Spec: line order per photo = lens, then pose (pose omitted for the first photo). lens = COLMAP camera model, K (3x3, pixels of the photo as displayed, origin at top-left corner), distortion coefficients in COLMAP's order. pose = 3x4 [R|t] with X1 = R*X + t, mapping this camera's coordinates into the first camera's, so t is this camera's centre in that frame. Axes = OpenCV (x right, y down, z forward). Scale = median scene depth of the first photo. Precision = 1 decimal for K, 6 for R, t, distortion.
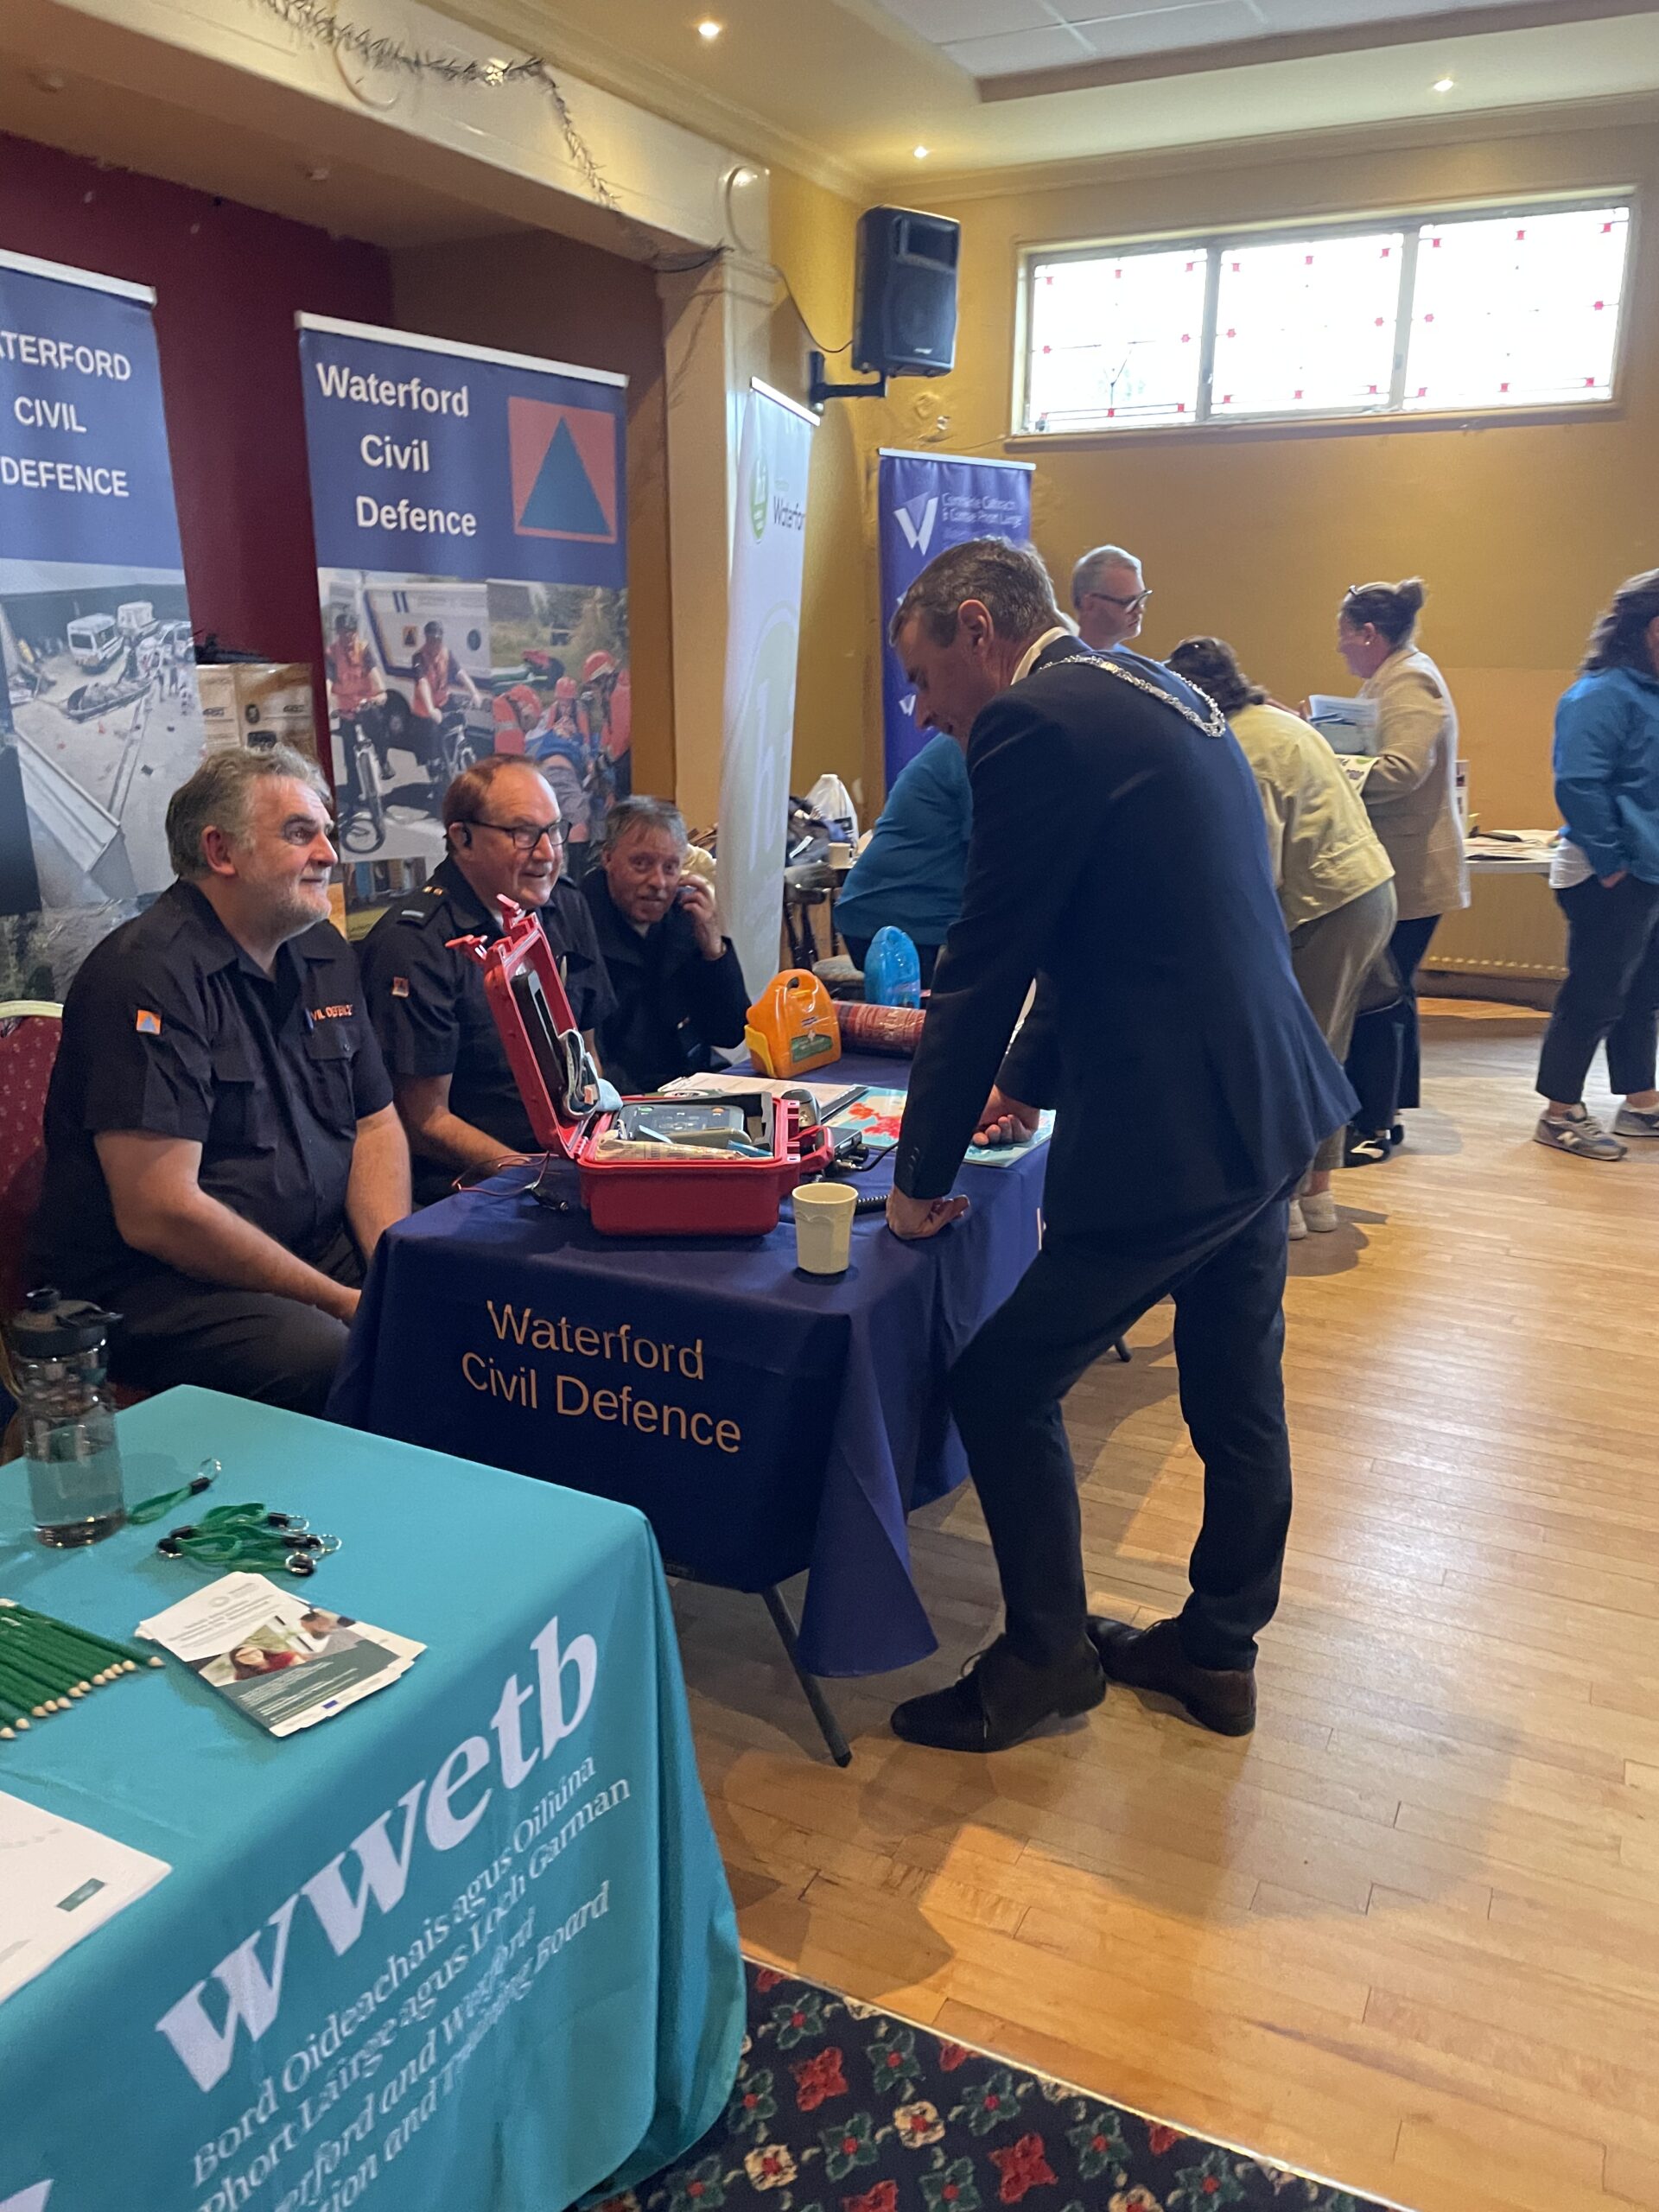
lens RADIAL K [[1671.7, 0, 910.4], [0, 1671.7, 1066.1], [0, 0, 1]] dist [0.081226, -0.090986]
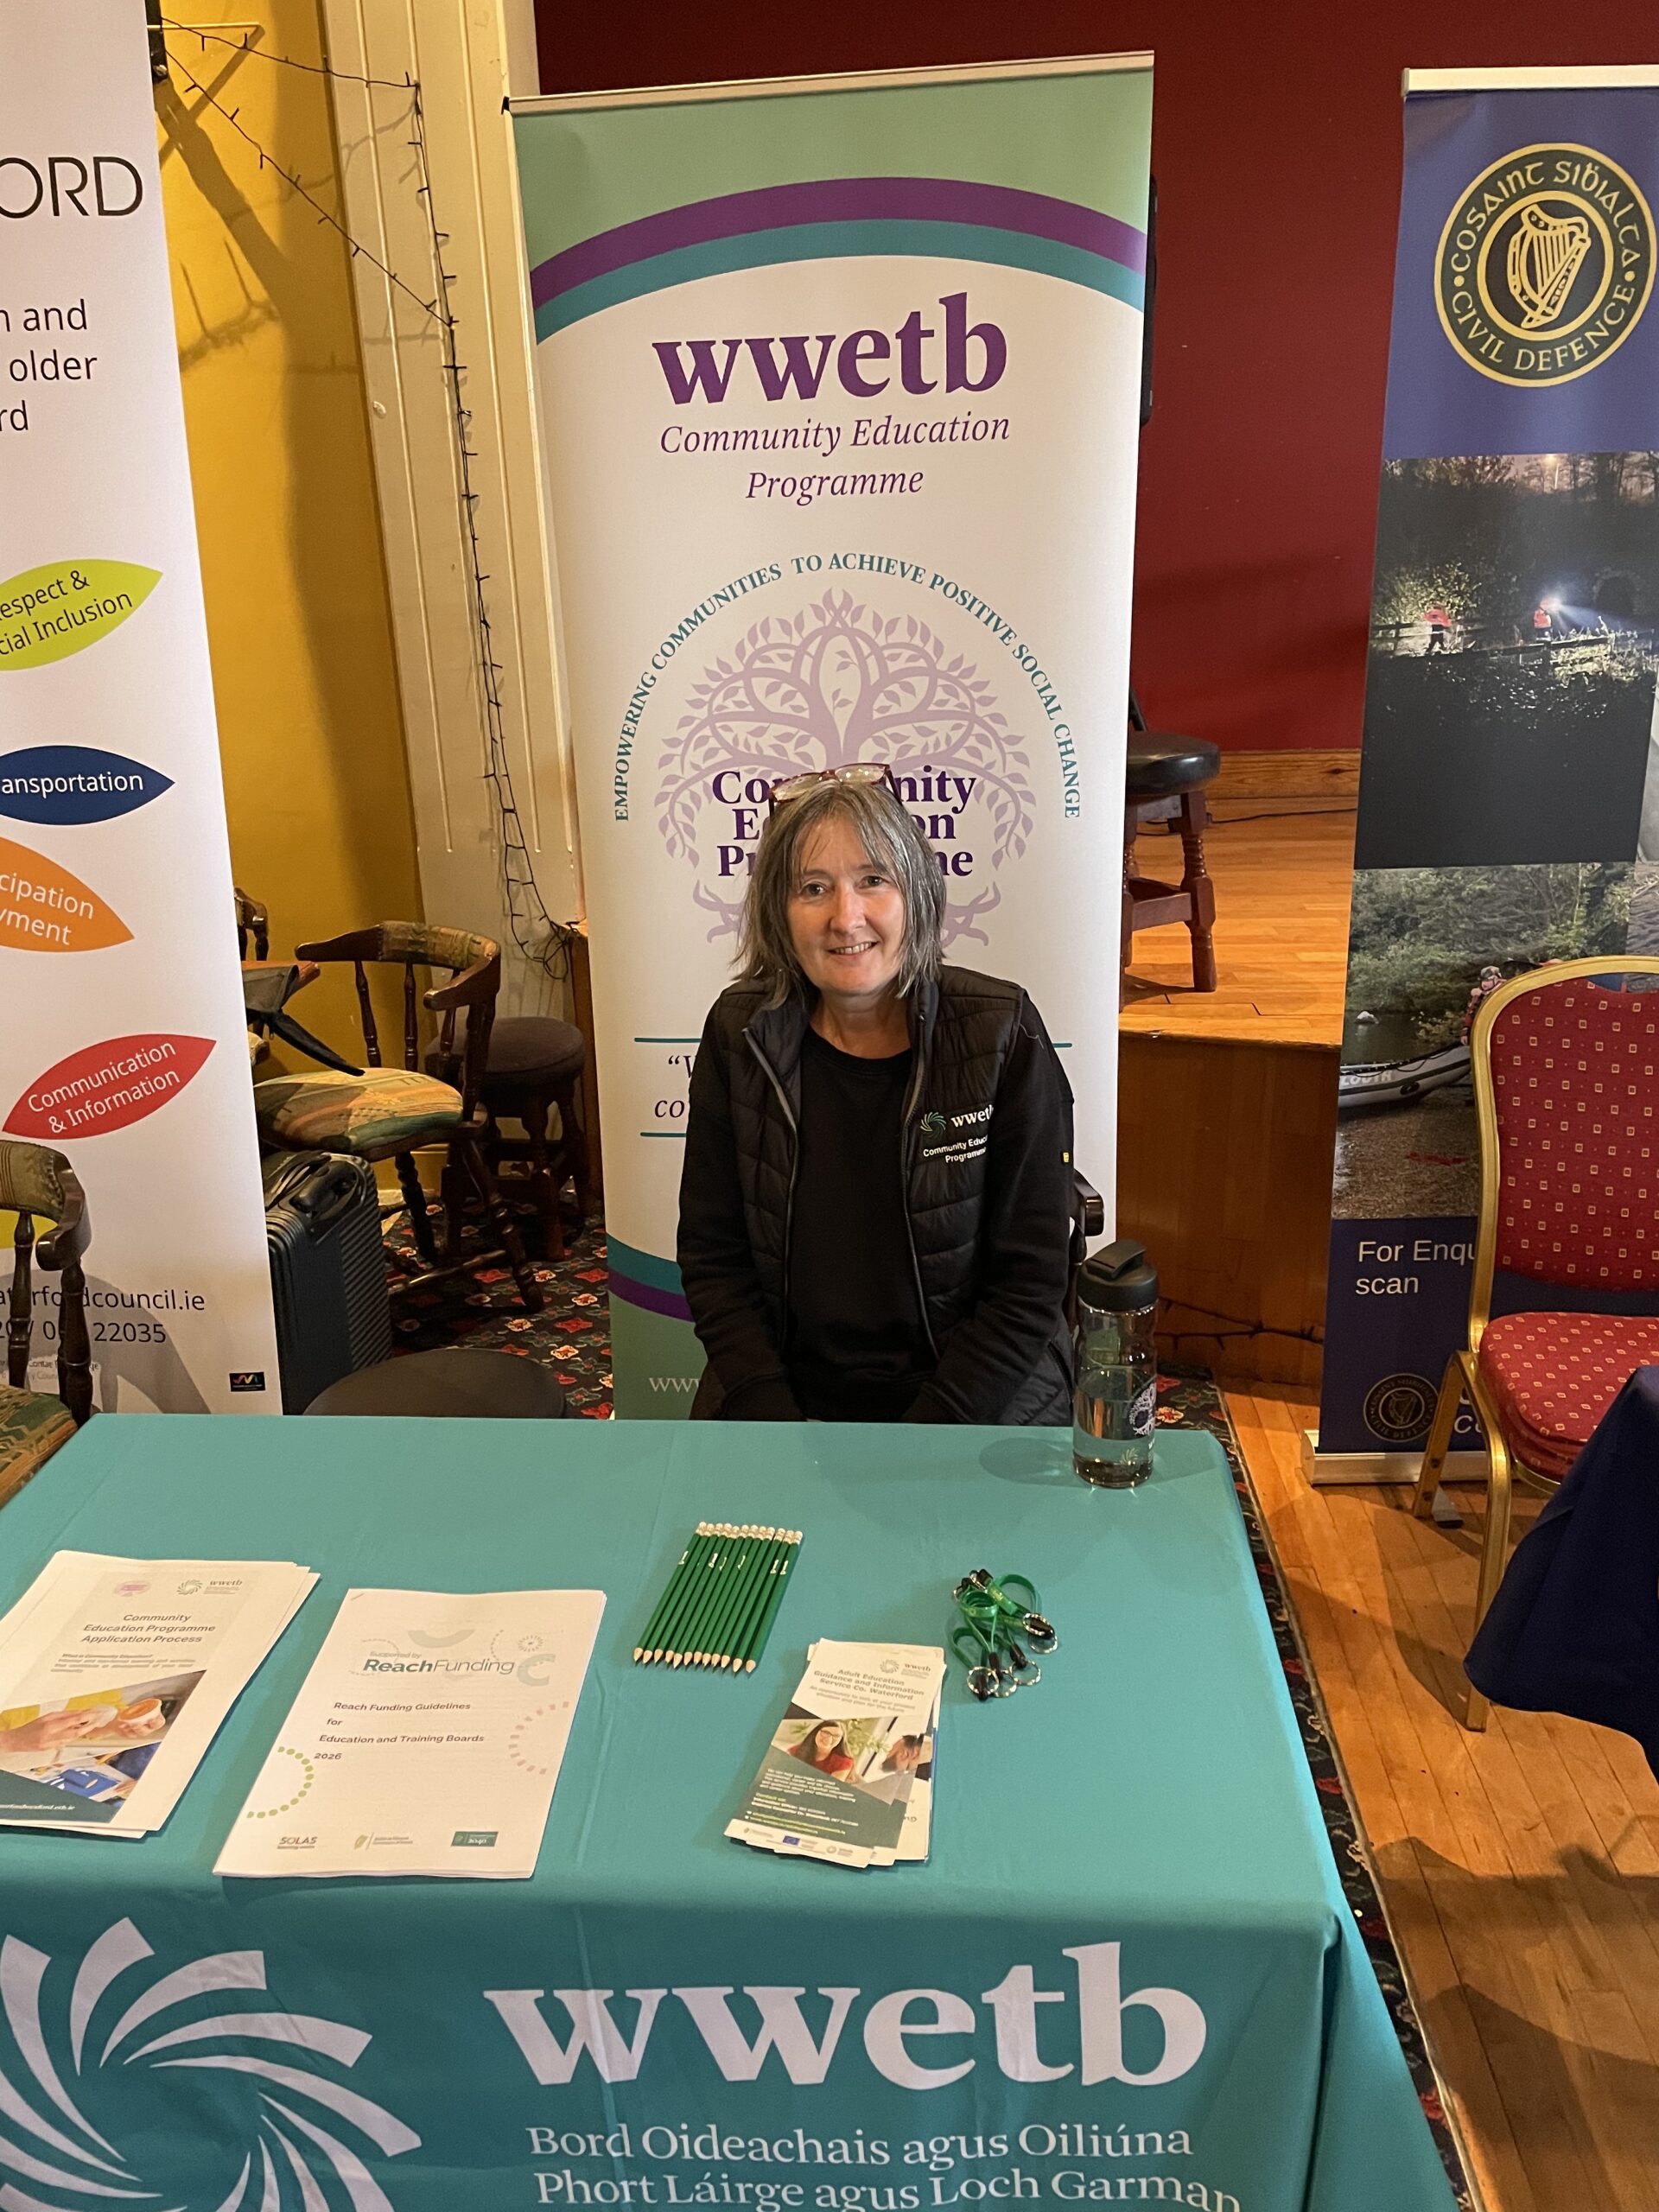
lens RADIAL K [[1671.7, 0, 727.7], [0, 1671.7, 1133.8], [0, 0, 1]] dist [0.081226, -0.090986]
pose [[0.380153, 0.290864, -0.877999, 0.106429], [-0.192513, 0.953359, 0.232476, -0.060420], [0.904667, 0.080650, 0.418417, 0.183383]]
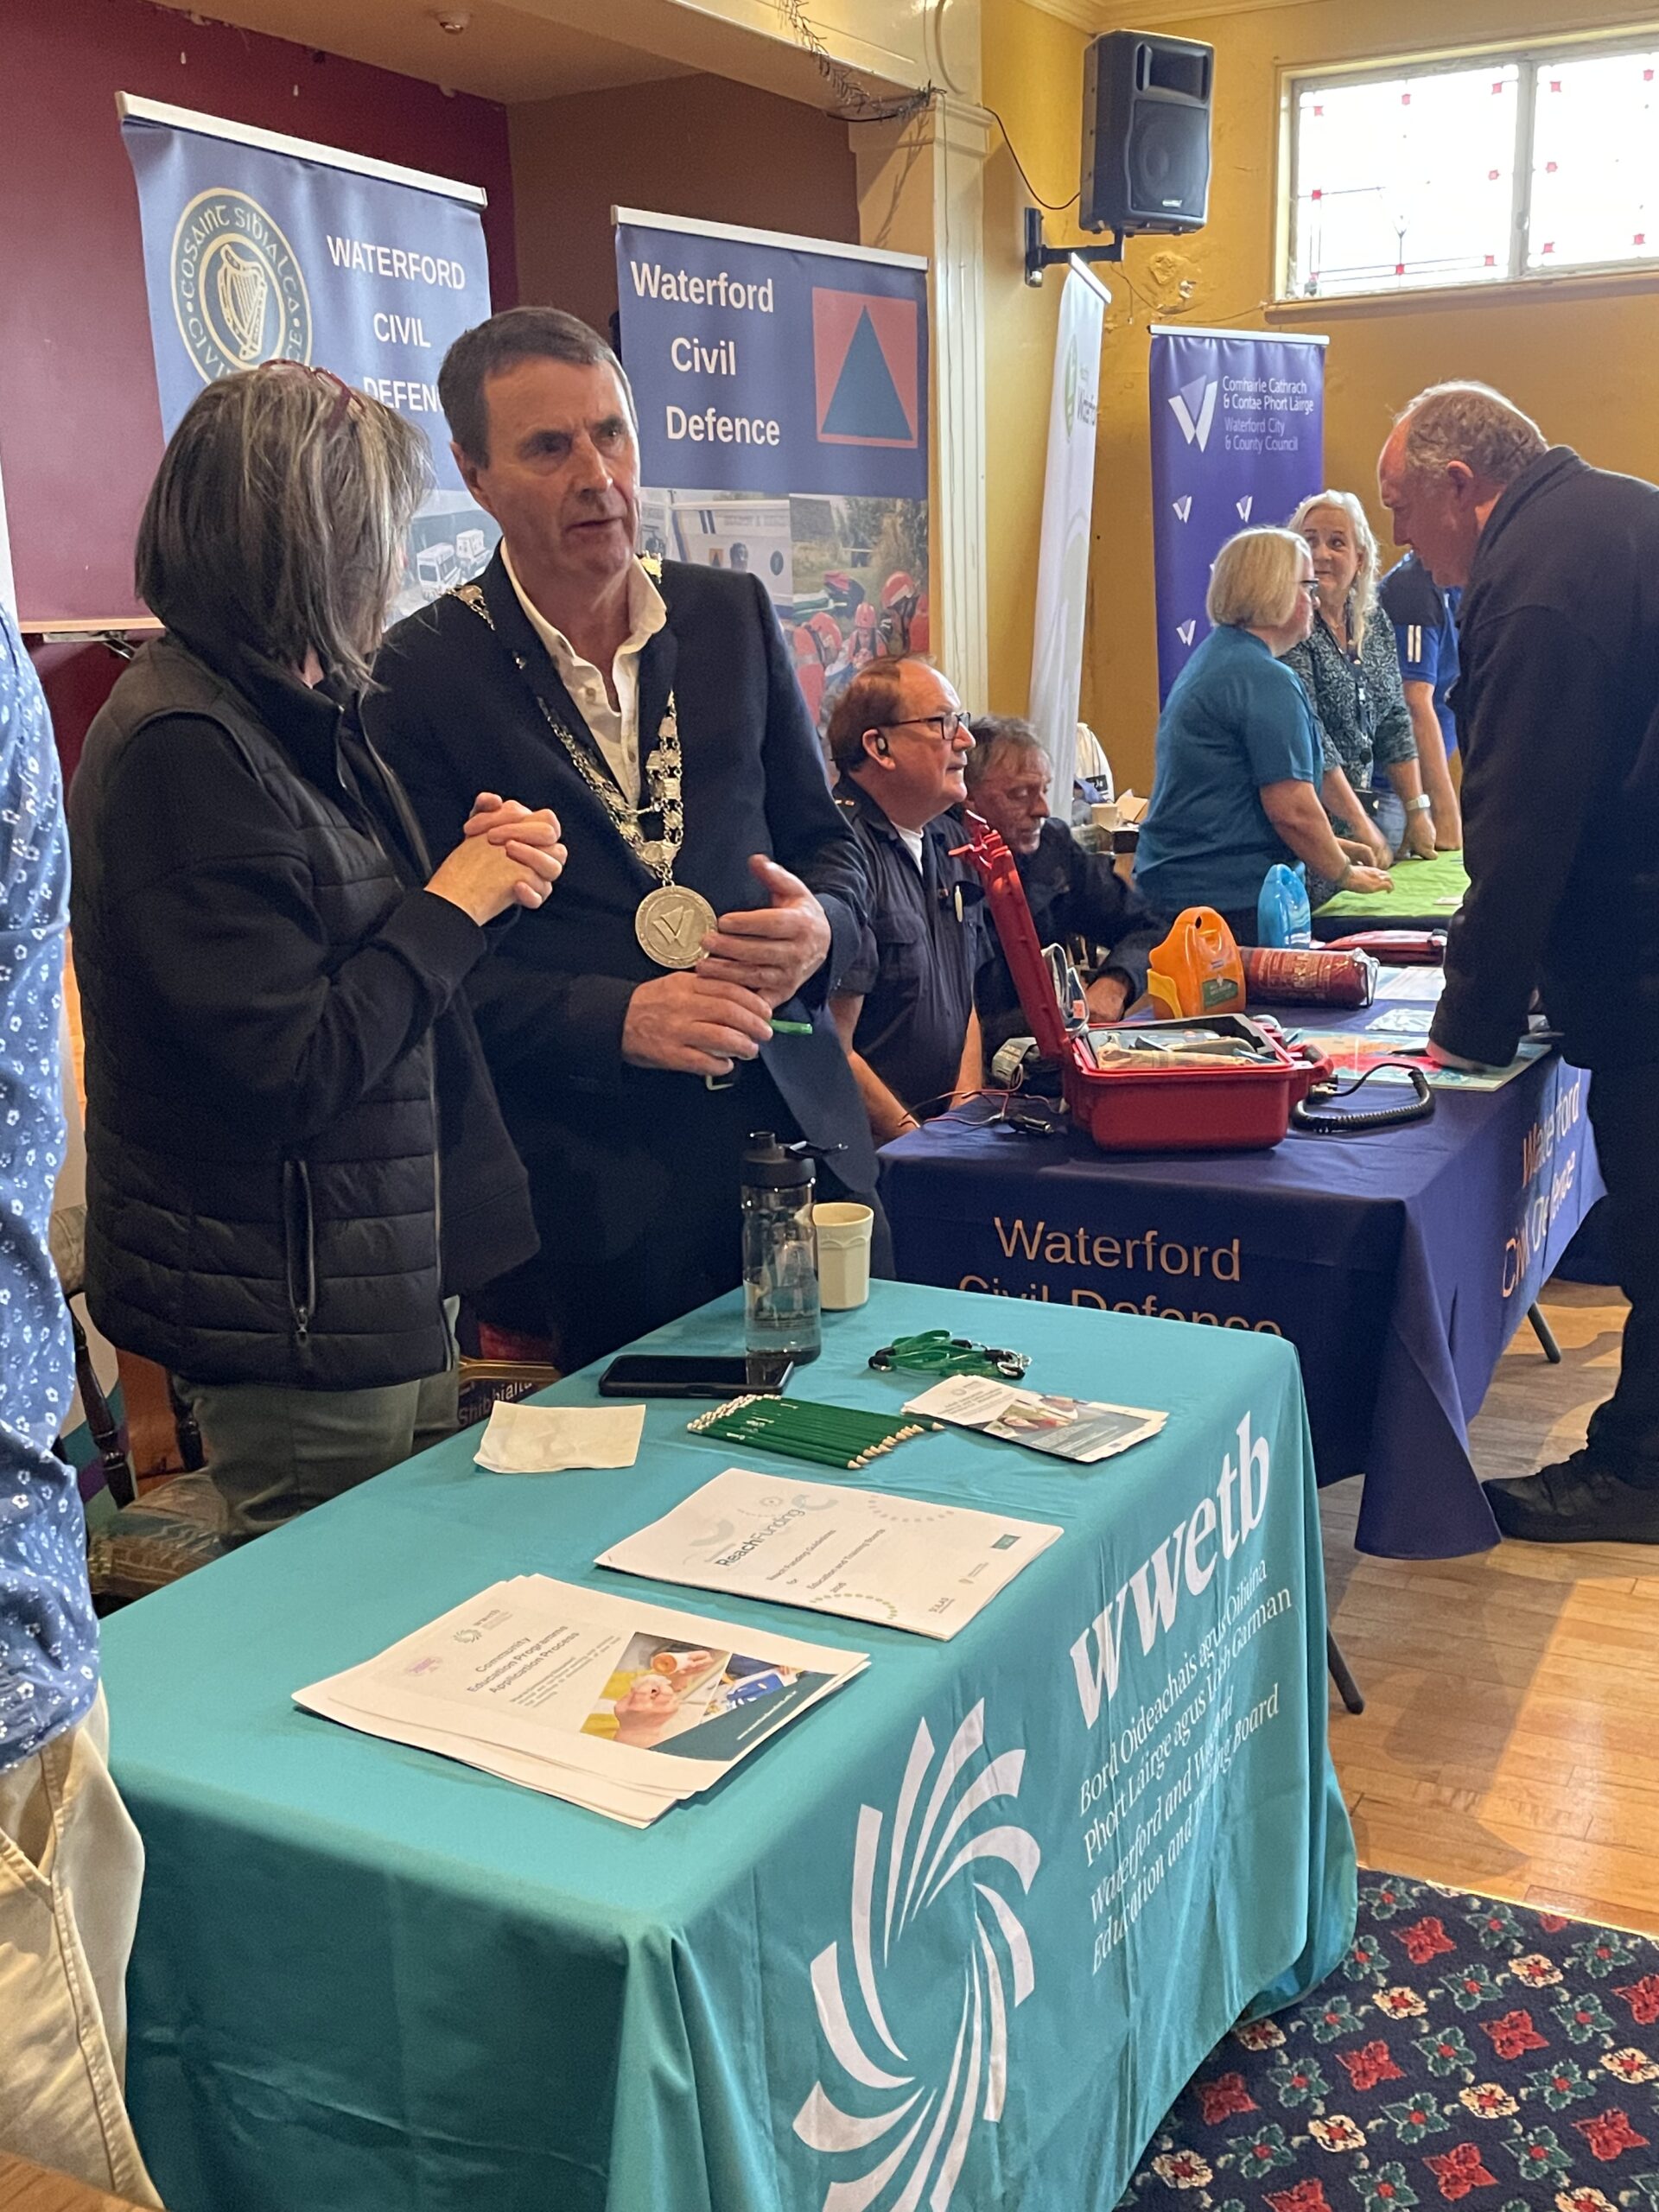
lens RADIAL K [[2267.0, 0, 983.5], [0, 2267.0, 1087.6], [0, 0, 1]] dist [0.058018, 0.000000]
pose [[0.999262, -0.026107, -0.028187, -0.124853], [0.025359, 0.999325, -0.026566, 0.056403], [0.028861, 0.025832, 0.999250, -0.179526]]
